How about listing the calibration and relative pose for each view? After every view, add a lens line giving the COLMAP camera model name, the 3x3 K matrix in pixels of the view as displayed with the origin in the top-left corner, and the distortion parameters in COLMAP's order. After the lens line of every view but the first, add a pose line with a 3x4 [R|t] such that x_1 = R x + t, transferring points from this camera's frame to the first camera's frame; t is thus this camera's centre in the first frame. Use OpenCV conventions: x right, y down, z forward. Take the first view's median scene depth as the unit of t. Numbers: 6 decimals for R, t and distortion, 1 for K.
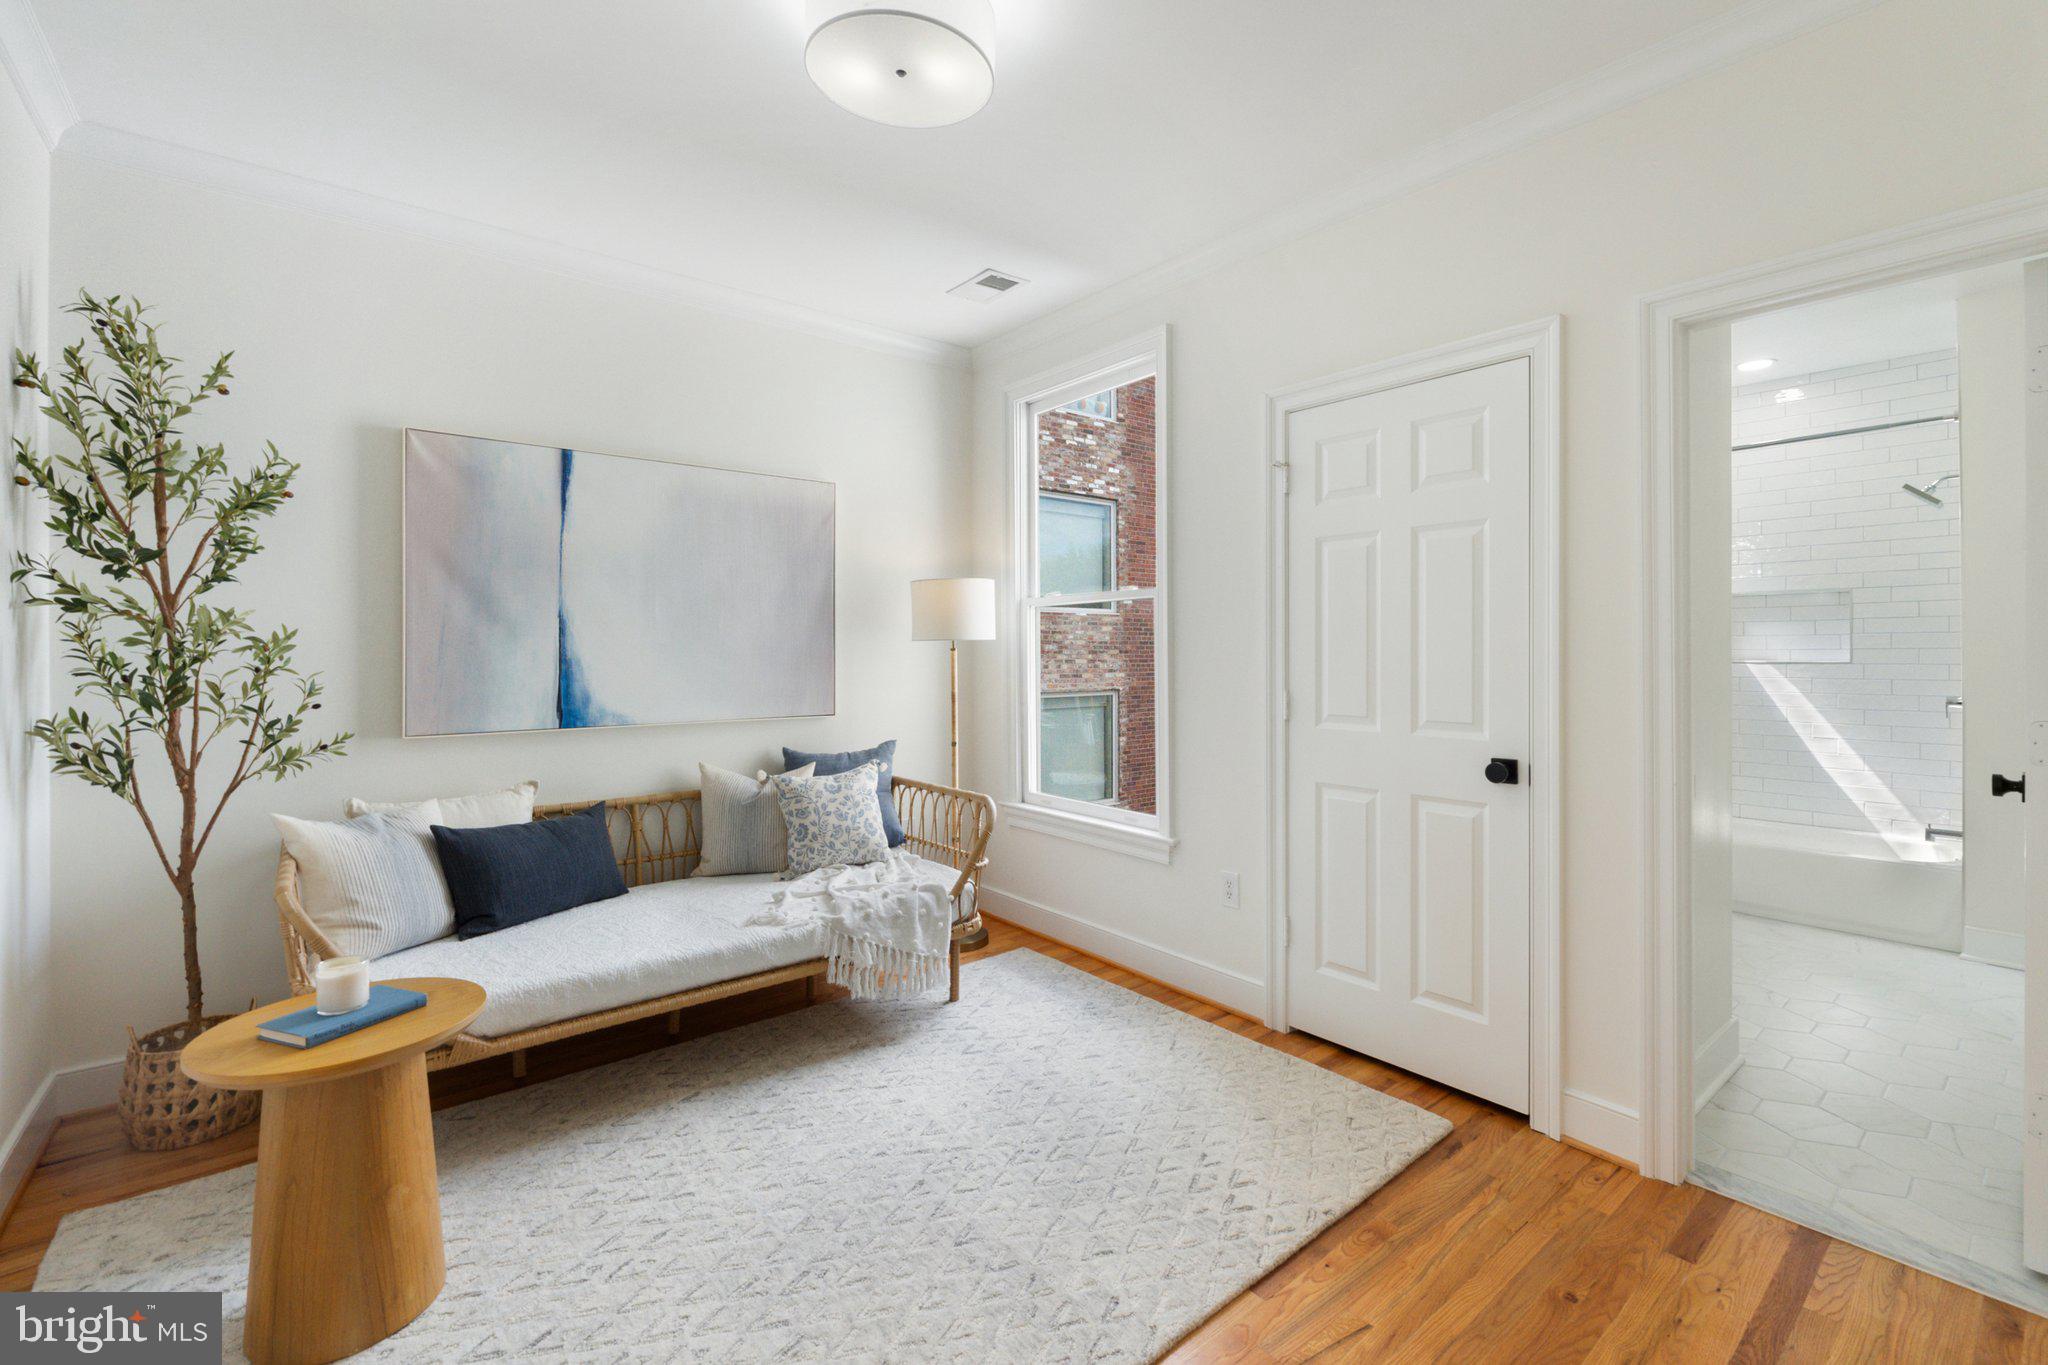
lens RADIAL K [[874.8, 0, 1026.8], [0, 874.8, 648.0], [0, 0, 1]] dist [-0.004605, -0.000586]
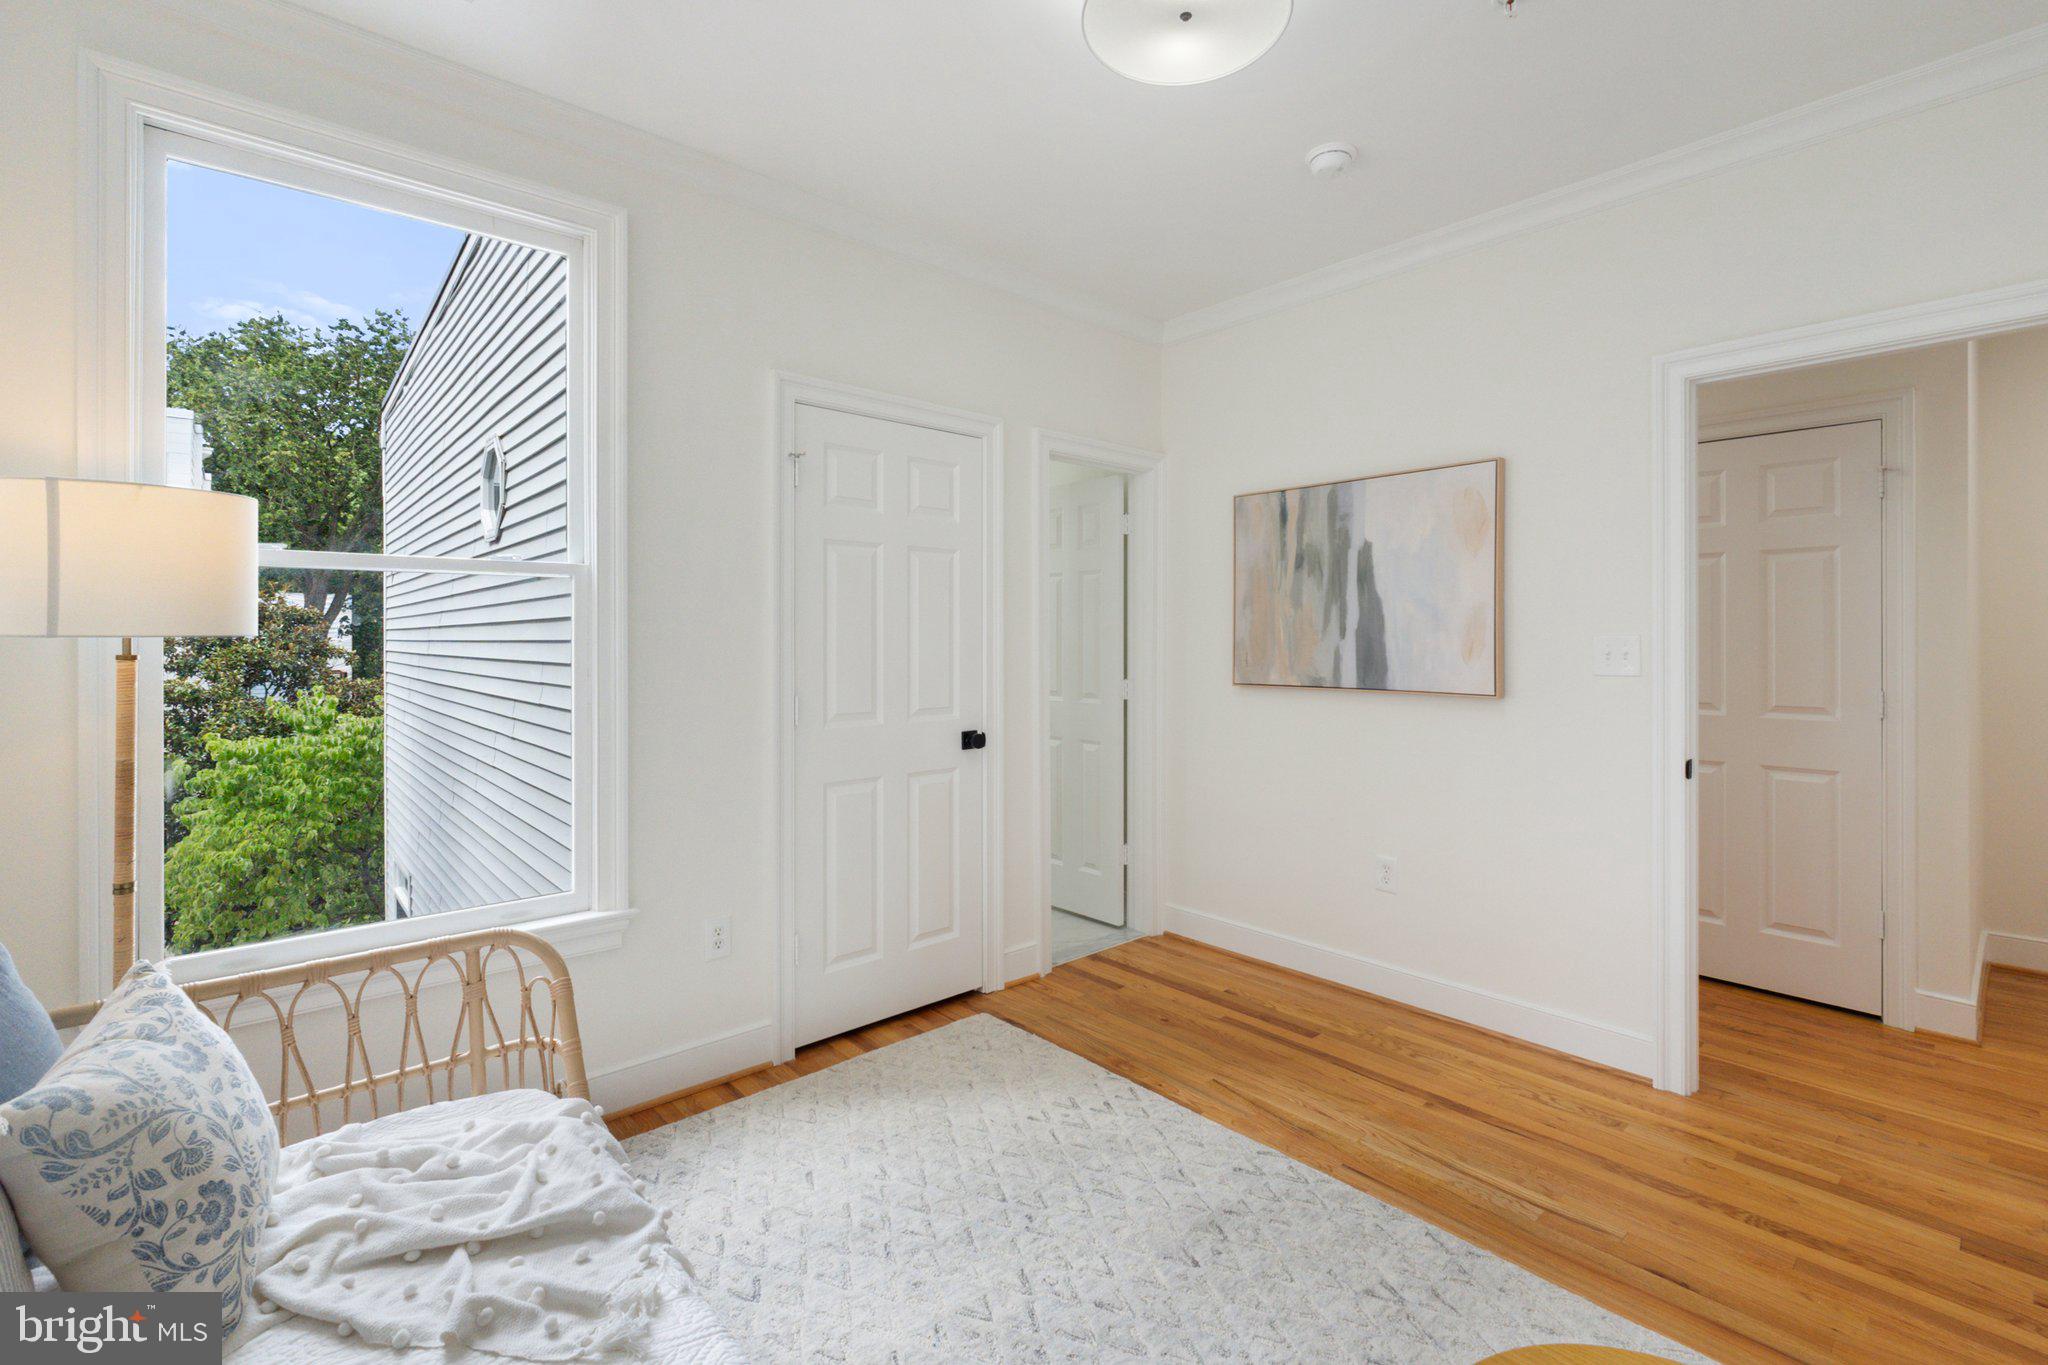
lens RADIAL K [[898.7, 0, 1039.2], [0, 898.7, 644.8], [0, 0, 1]] dist [-0.003995, -0.000399]
pose [[-0.041106, -0.001598, 0.999153, -0.738436], [0.001276, 0.999998, 0.001652, -0.006663], [-0.999154, 0.001343, -0.041104, 0.840307]]
